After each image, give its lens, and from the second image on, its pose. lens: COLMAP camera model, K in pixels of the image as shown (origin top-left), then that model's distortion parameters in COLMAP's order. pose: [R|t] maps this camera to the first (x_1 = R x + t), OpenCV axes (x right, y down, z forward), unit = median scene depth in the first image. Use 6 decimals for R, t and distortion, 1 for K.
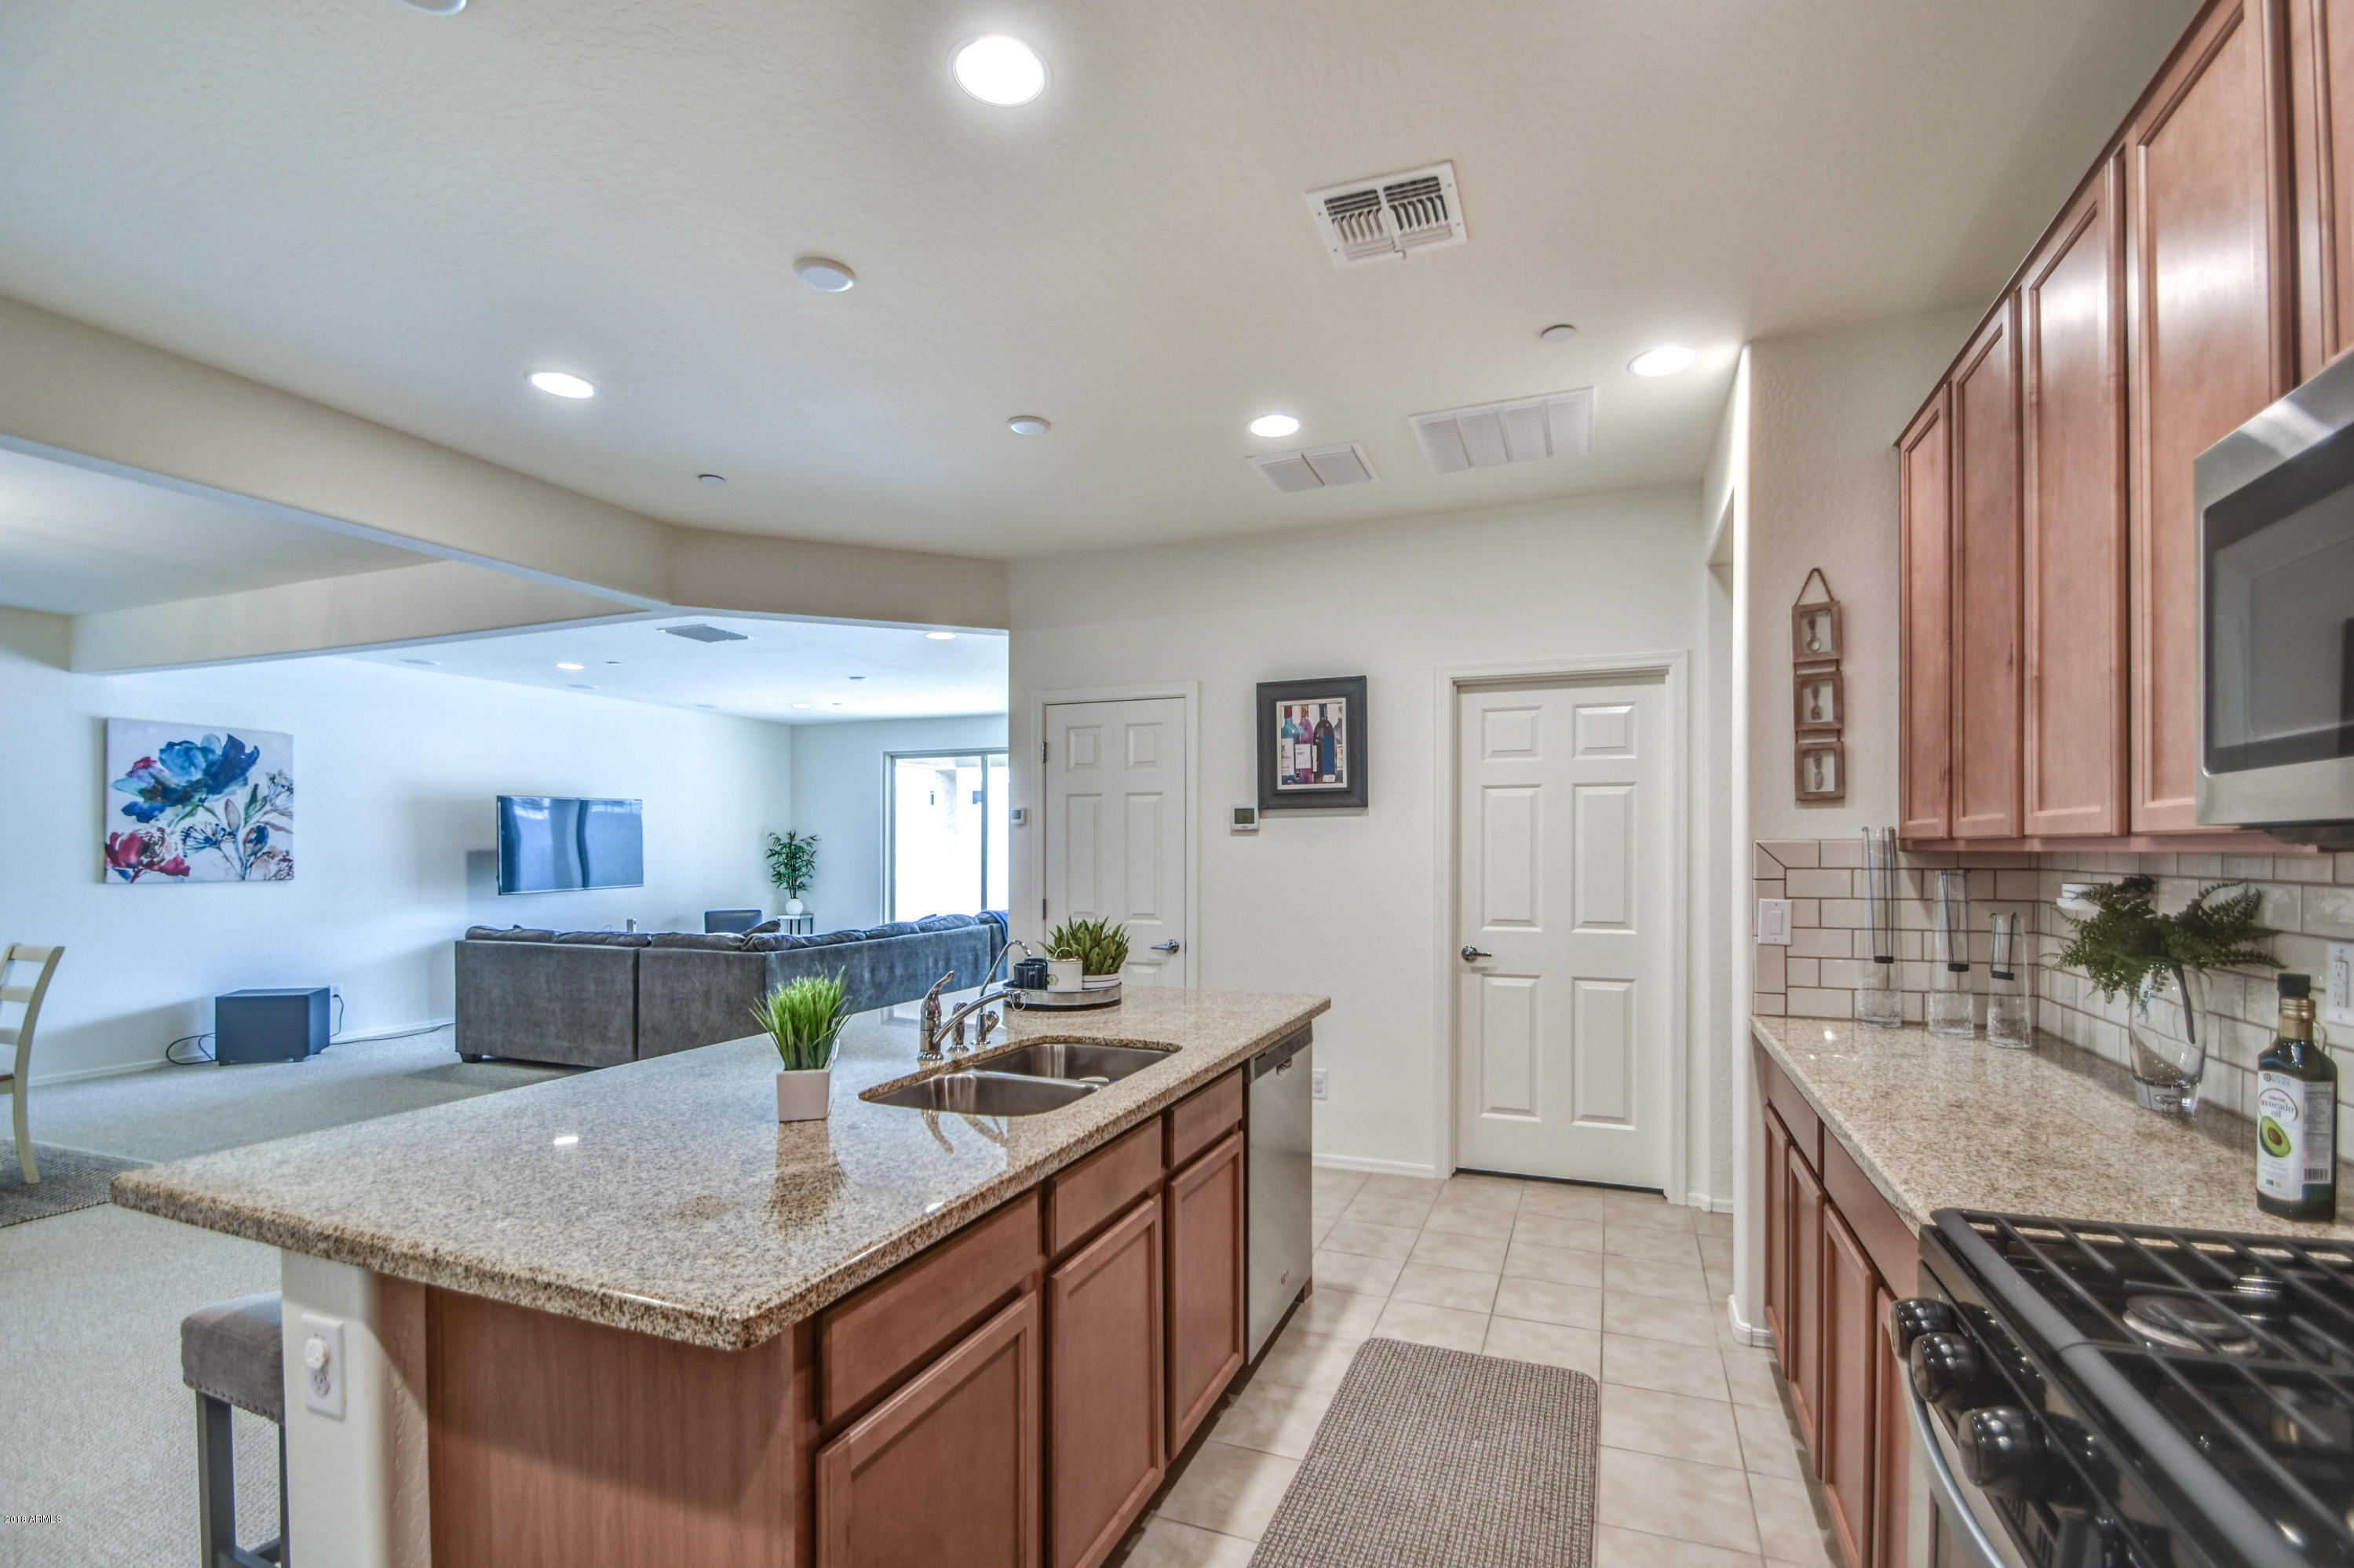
lens RADIAL K [[1060.2, 0, 1235.1], [0, 1060.2, 851.2], [0, 0, 1]] dist [-0.001307, -0.011357]
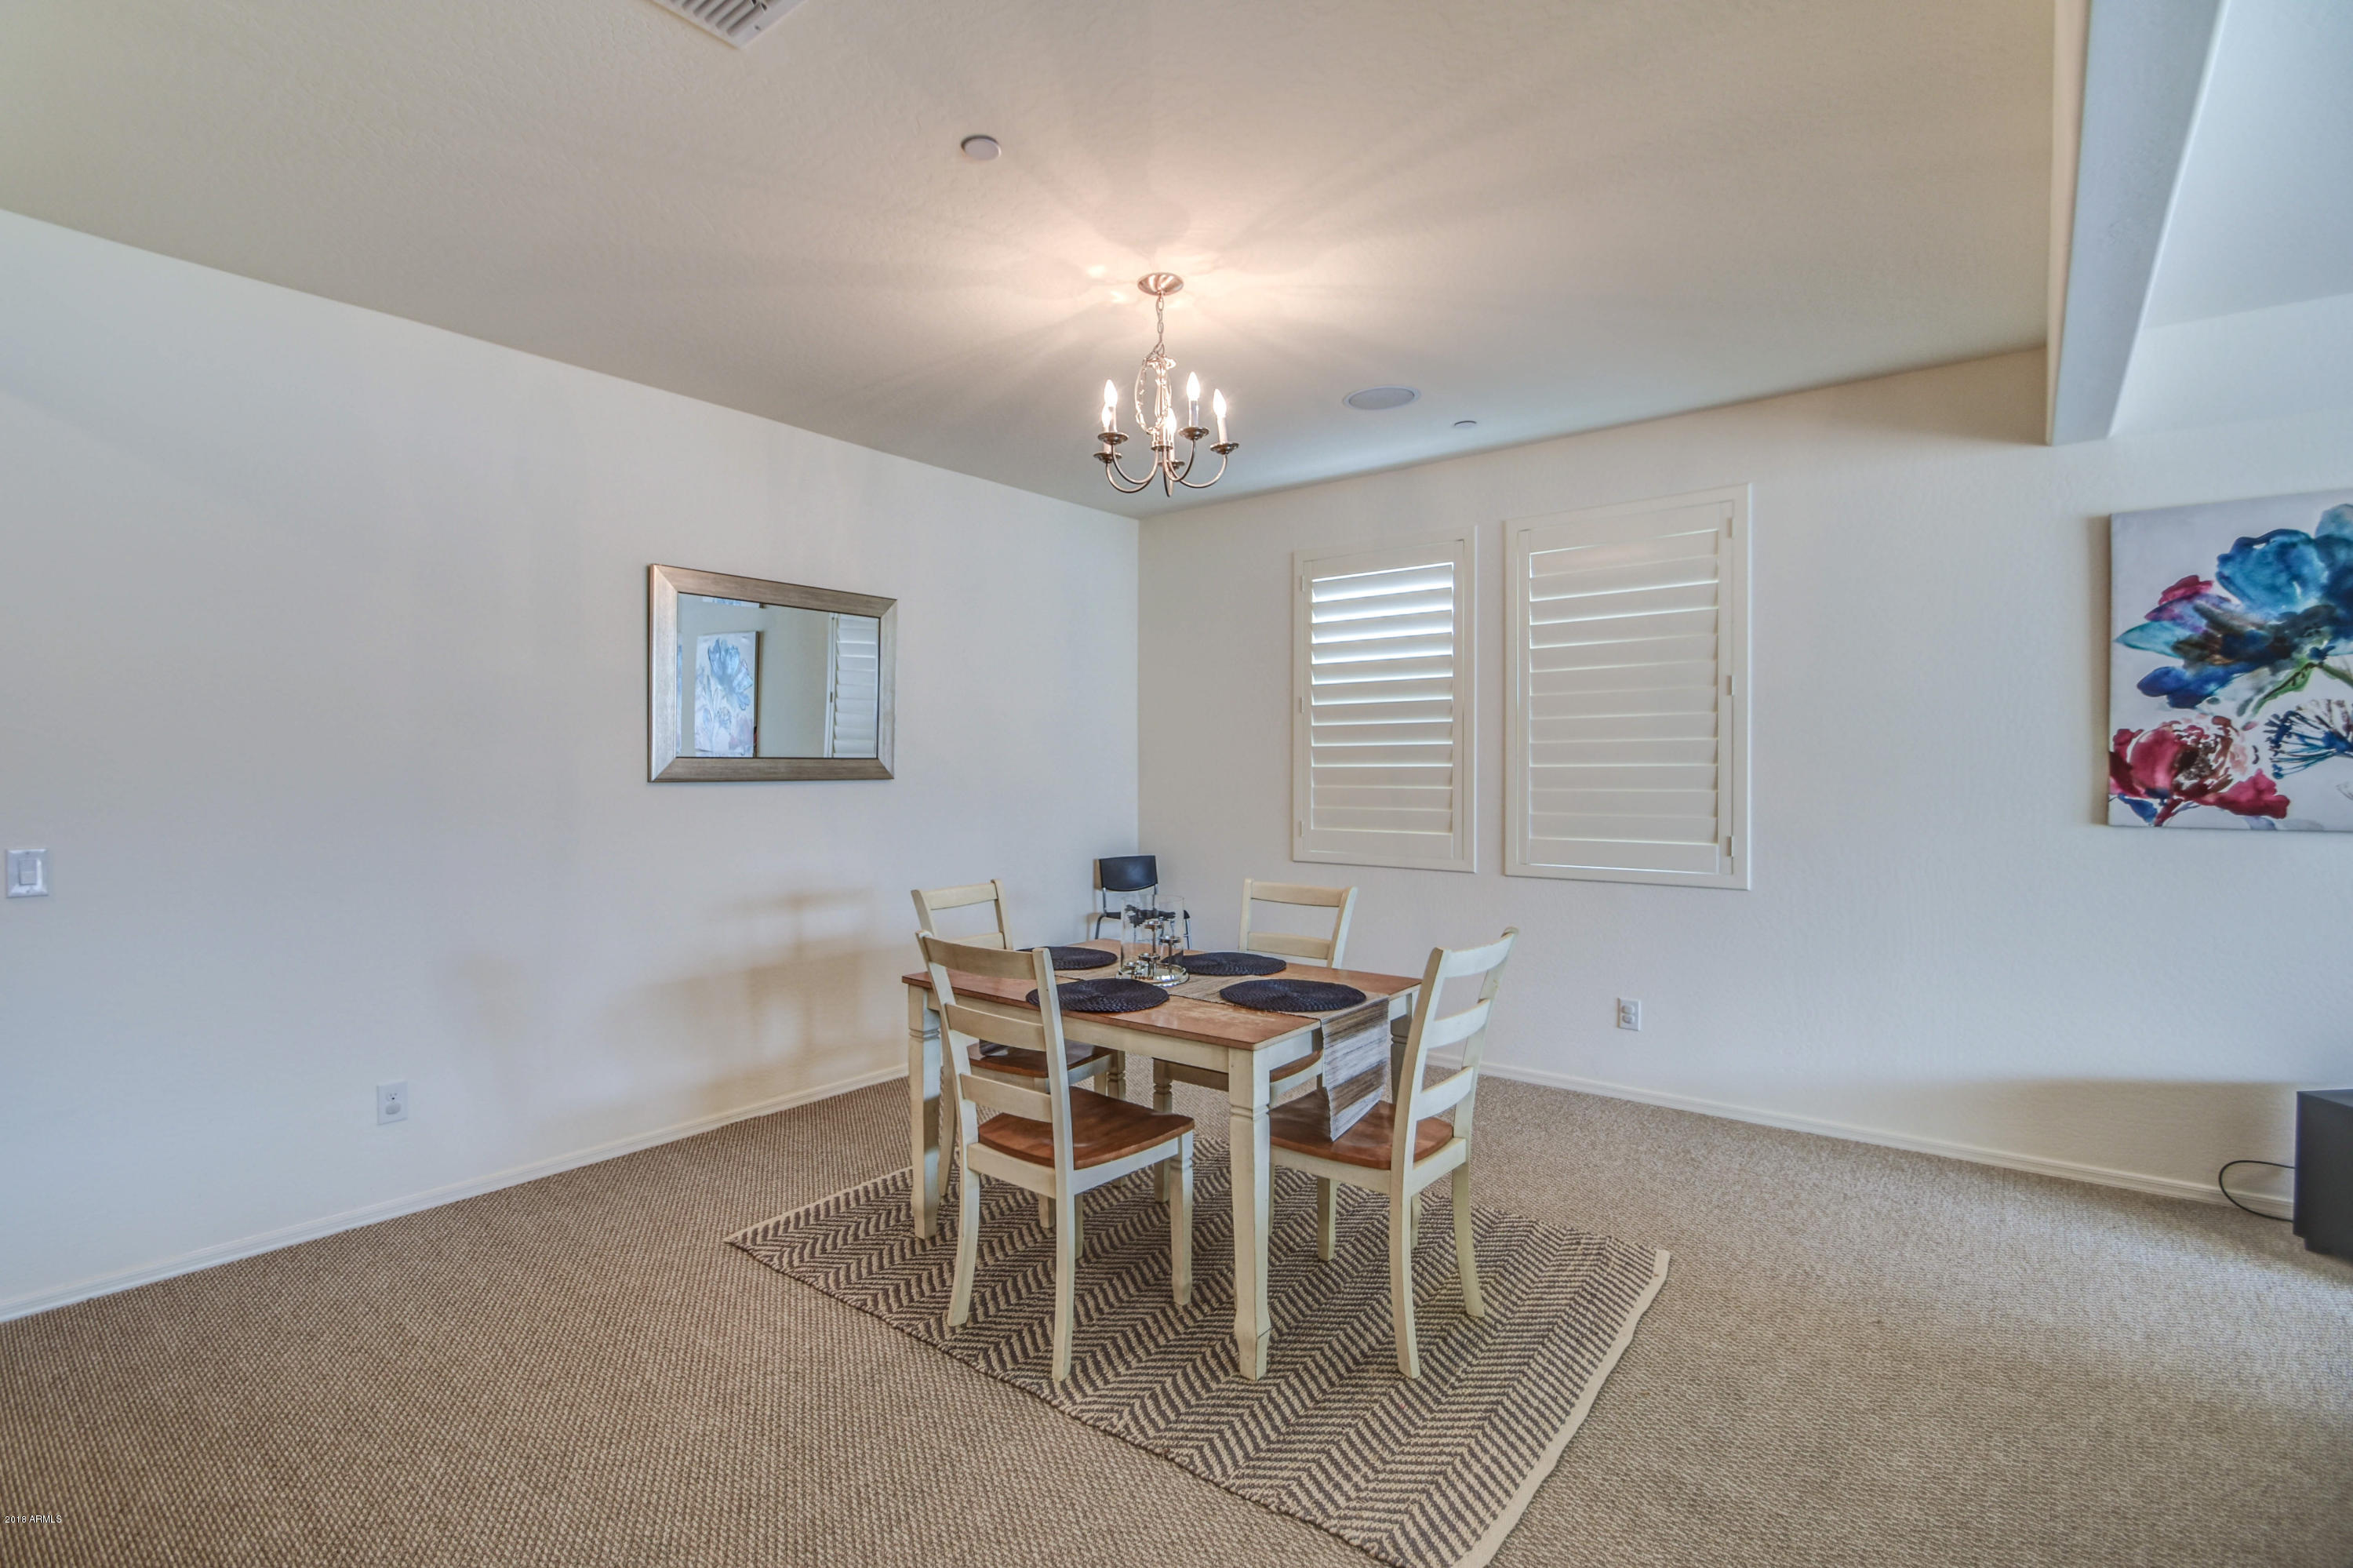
lens RADIAL K [[1071.9, 0, 1133.7], [0, 1071.9, 776.2], [0, 0, 1]] dist [0.018453, -0.015522]
pose [[-0.332100, 0.008625, -0.943205, -0.386634], [-0.000337, 0.999957, 0.009263, 0.000935], [0.943244, 0.003395, -0.332083, 0.693272]]
